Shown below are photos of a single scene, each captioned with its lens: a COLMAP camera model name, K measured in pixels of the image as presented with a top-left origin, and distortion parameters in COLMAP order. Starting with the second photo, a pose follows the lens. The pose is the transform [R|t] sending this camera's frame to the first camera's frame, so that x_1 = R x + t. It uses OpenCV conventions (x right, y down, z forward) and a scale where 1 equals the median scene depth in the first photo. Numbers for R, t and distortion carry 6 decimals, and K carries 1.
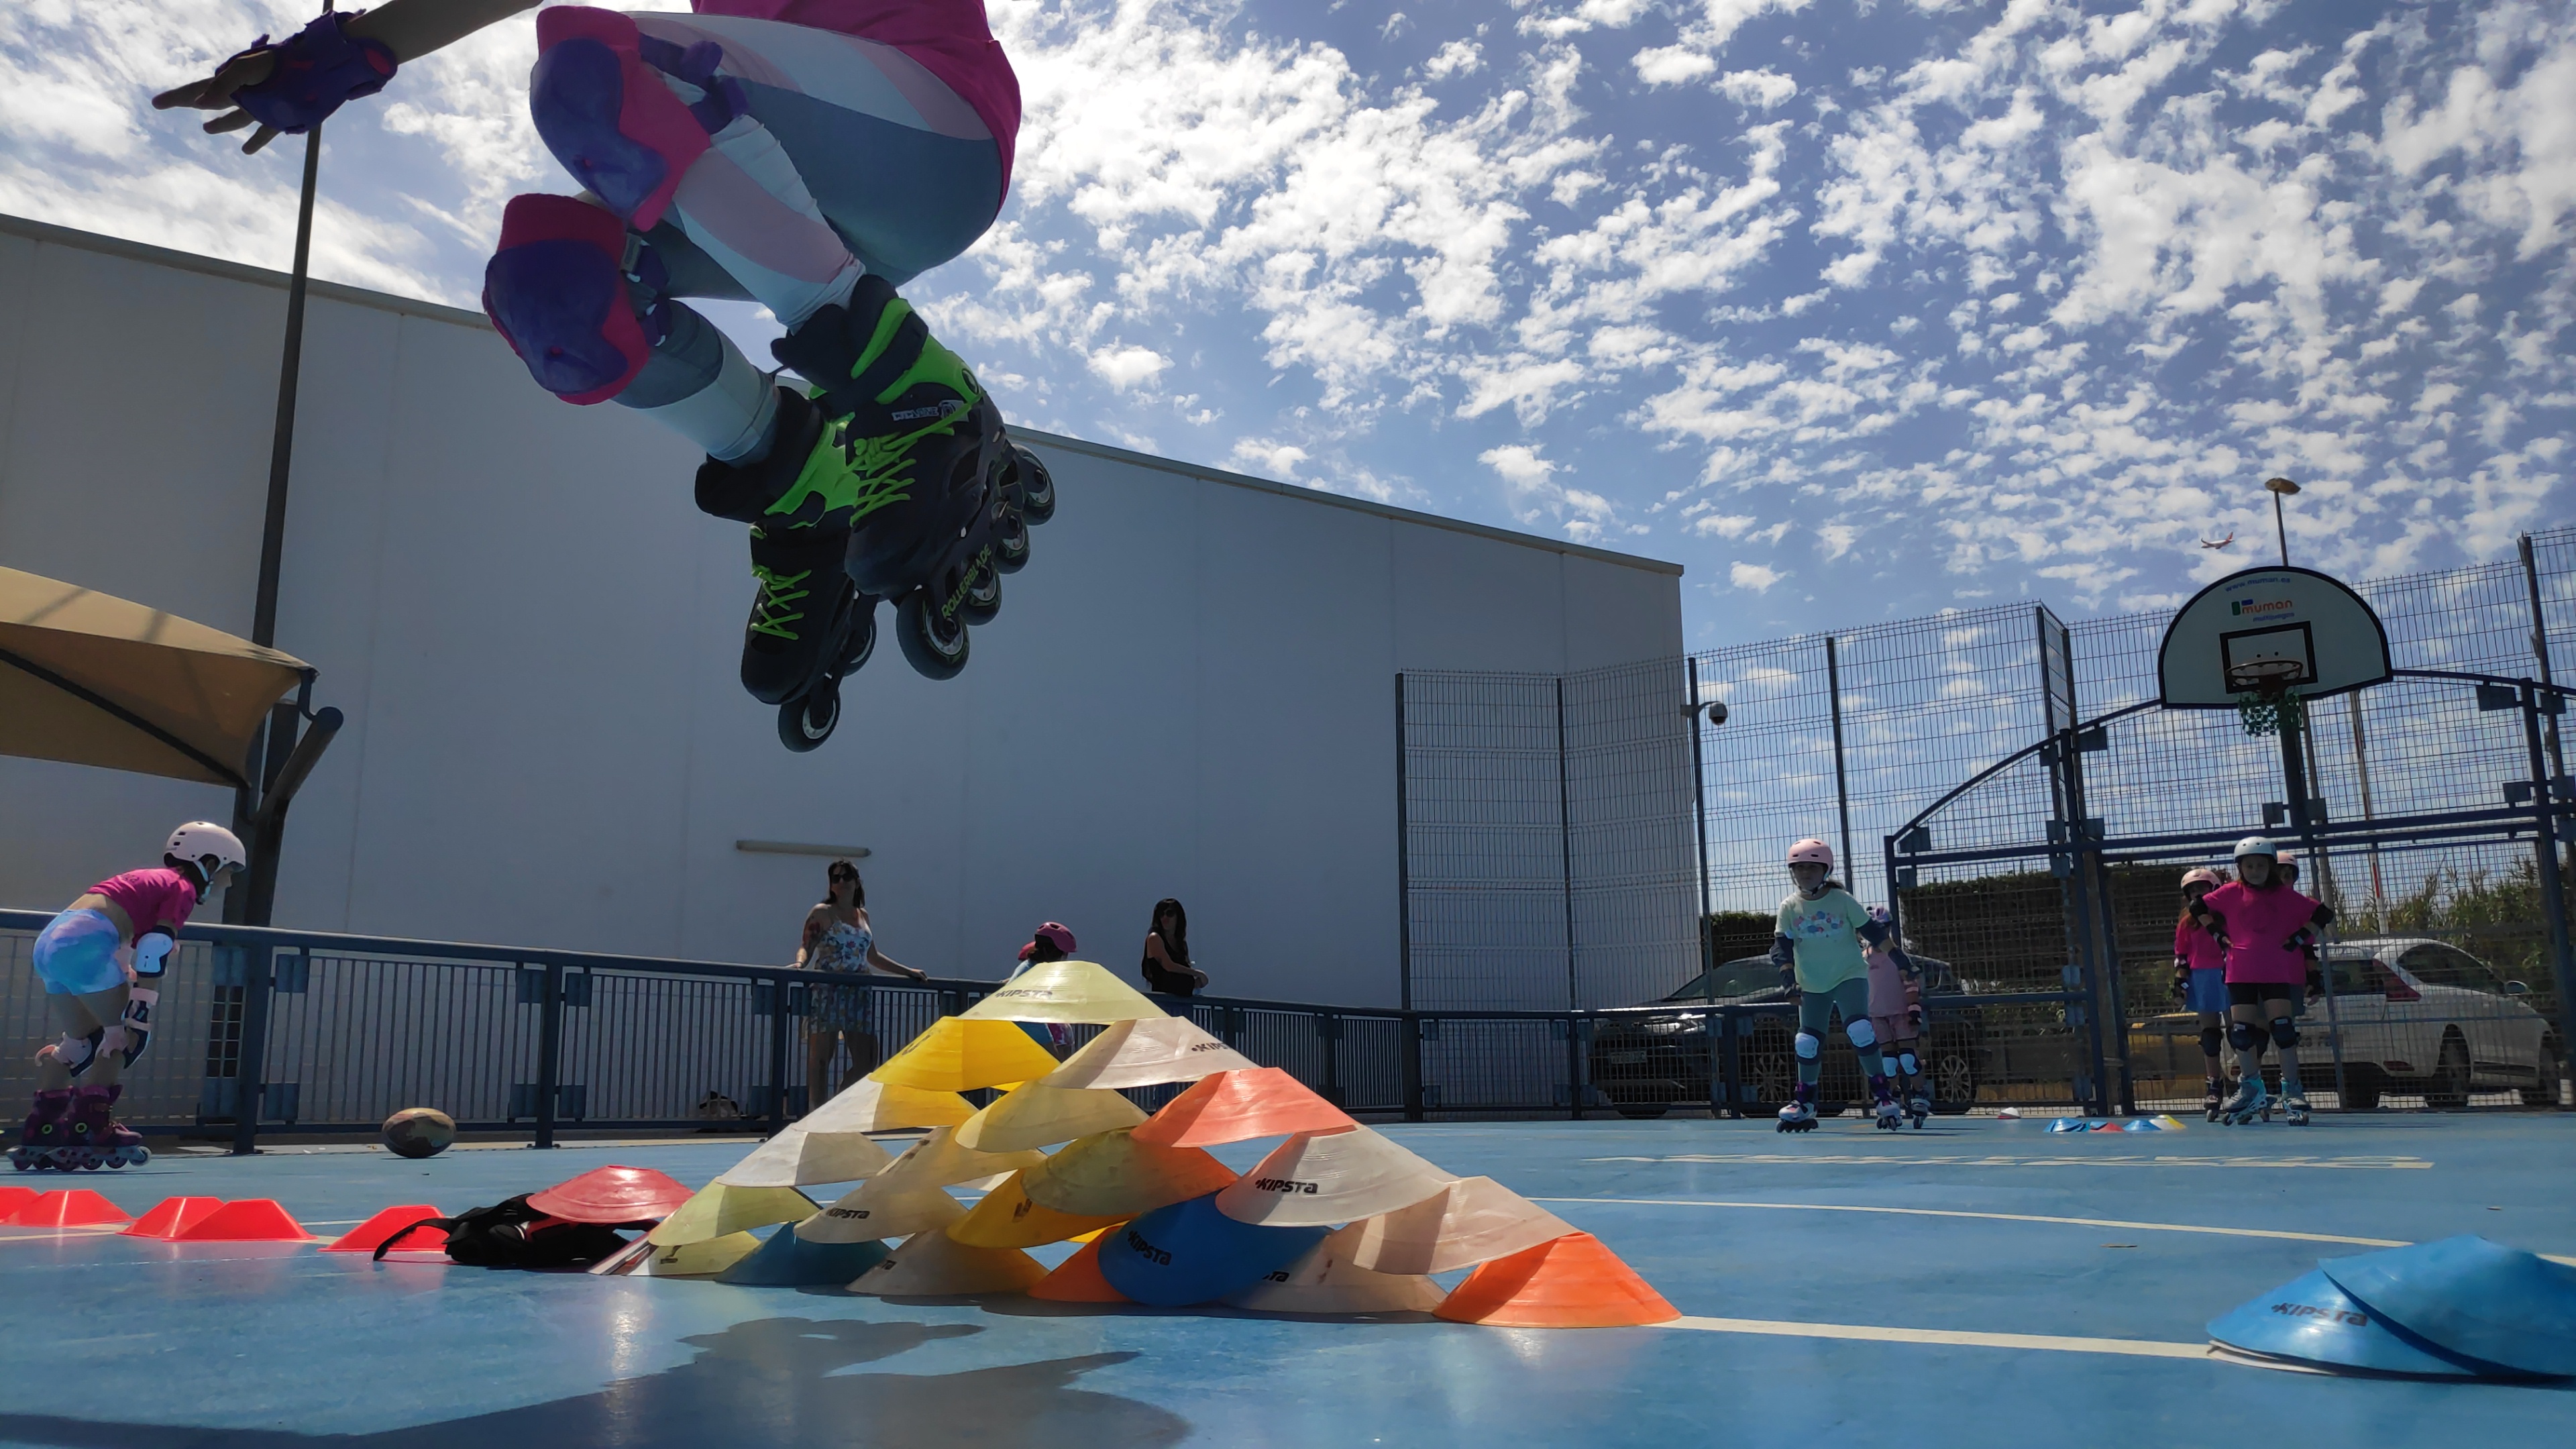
lens RADIAL K [[1840.9, 0, 1268.9], [0, 1840.9, 725.9], [0, 0, 1]] dist [-0.014298, -0.009907]
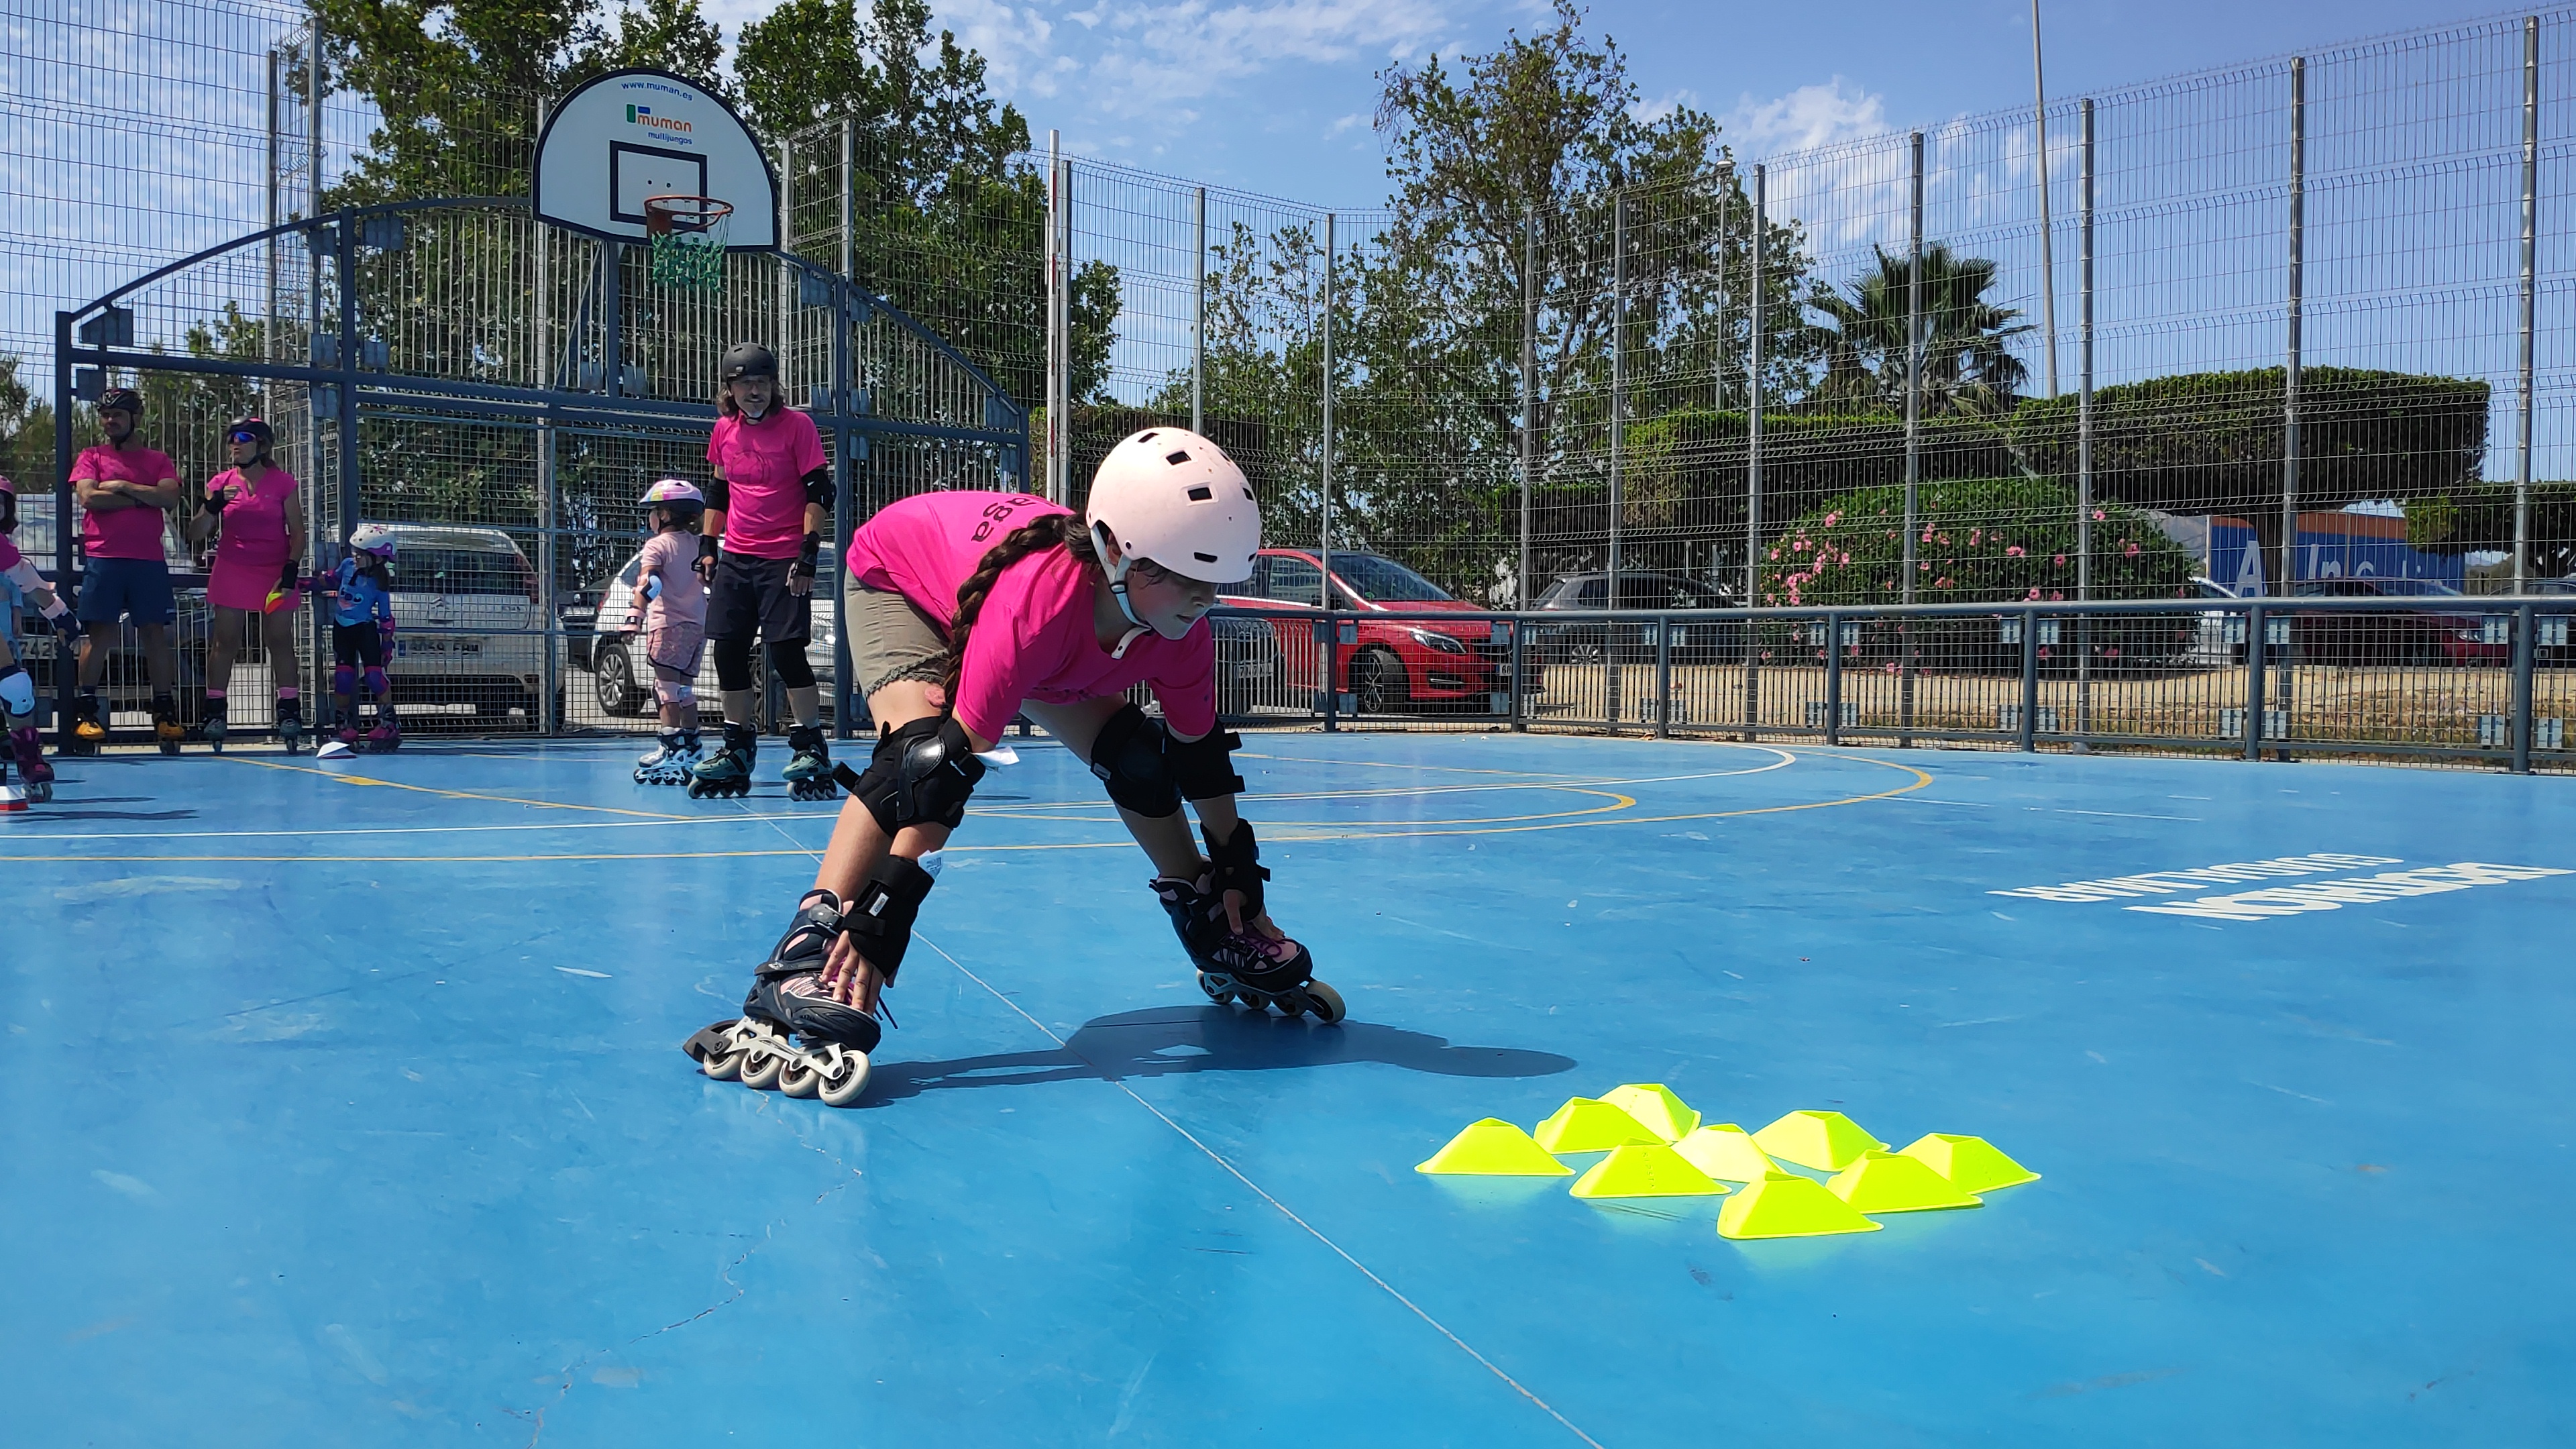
lens RADIAL K [[2293.4, 0, 1270.8], [0, 2293.4, 707.4], [0, 0, 1]] dist [0.033655, -0.082756]
pose [[0.243773, -0.008094, 0.969798, -0.373315], [-0.203639, 0.977246, 0.059343, 0.071856], [-0.948212, -0.211955, 0.236578, 0.468996]]
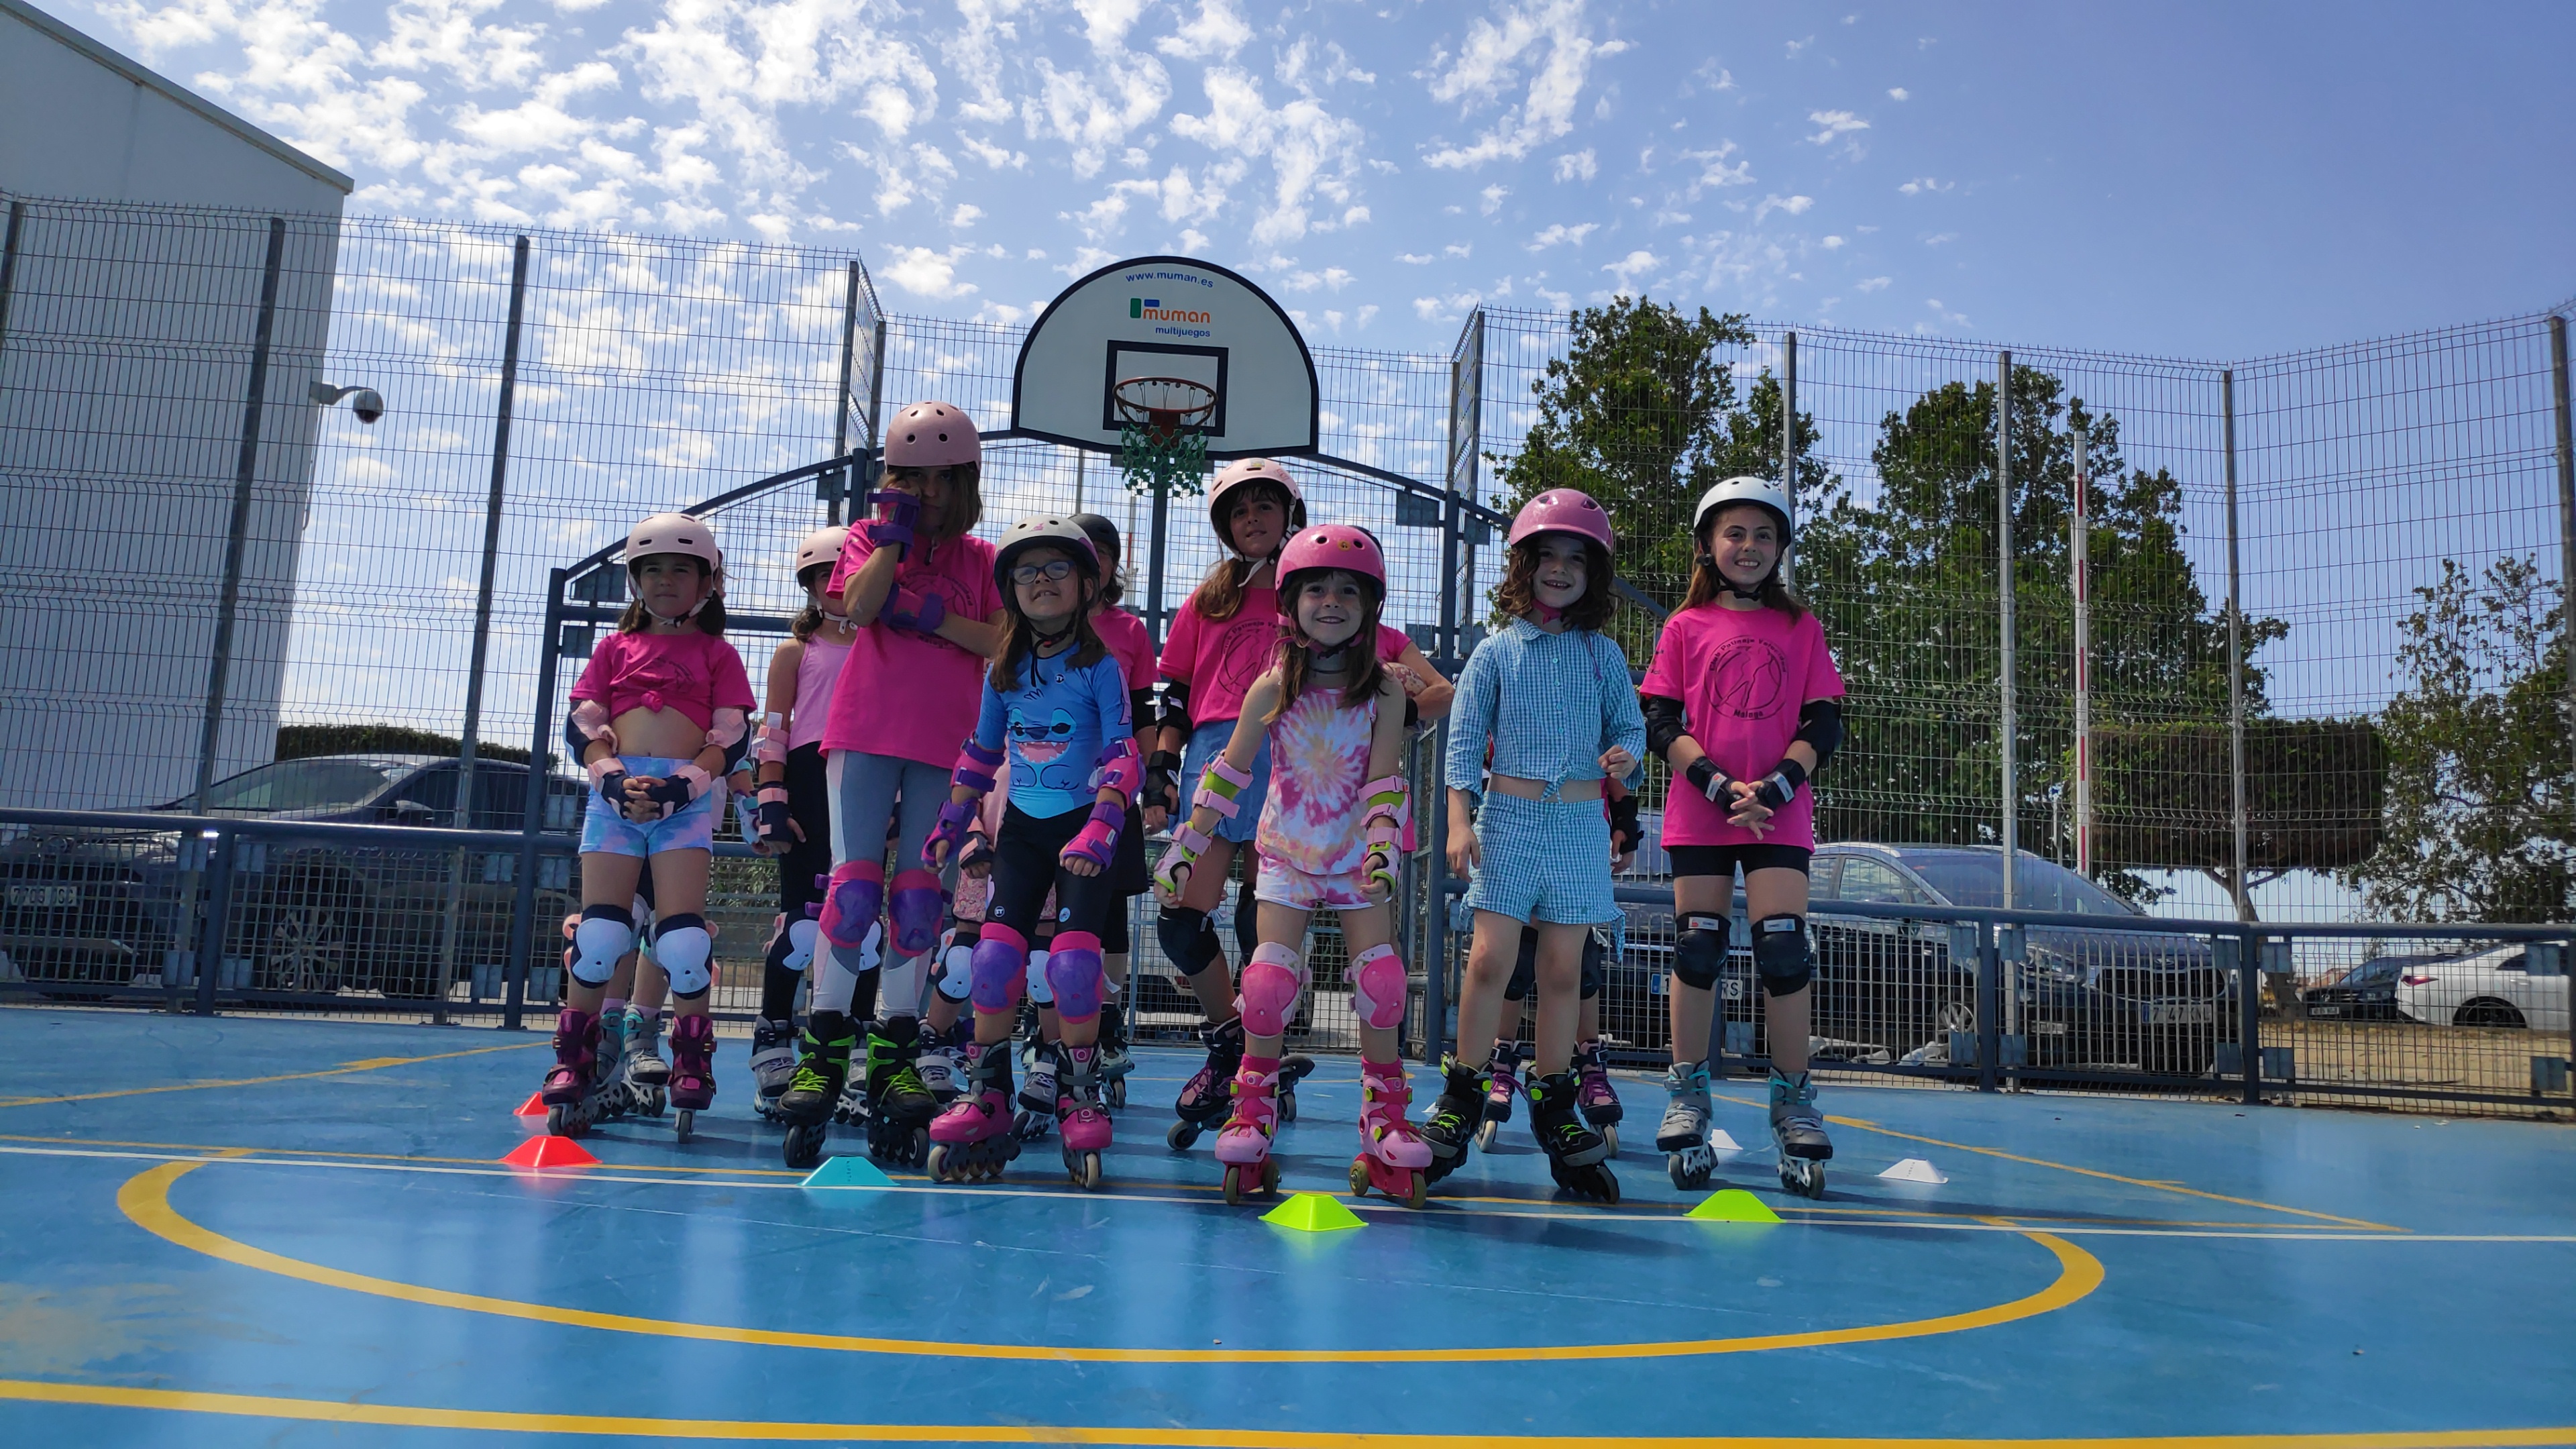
lens RADIAL K [[1840.9, 0, 1309.6], [0, 1840.9, 717.0], [0, 0, 1]] dist [-0.014298, -0.009907]
pose [[0.763854, 0.135643, 0.630974, 0.175565], [-0.177941, 0.984034, 0.003872, 0.071825], [-0.620375, -0.115234, 0.775794, 0.431420]]
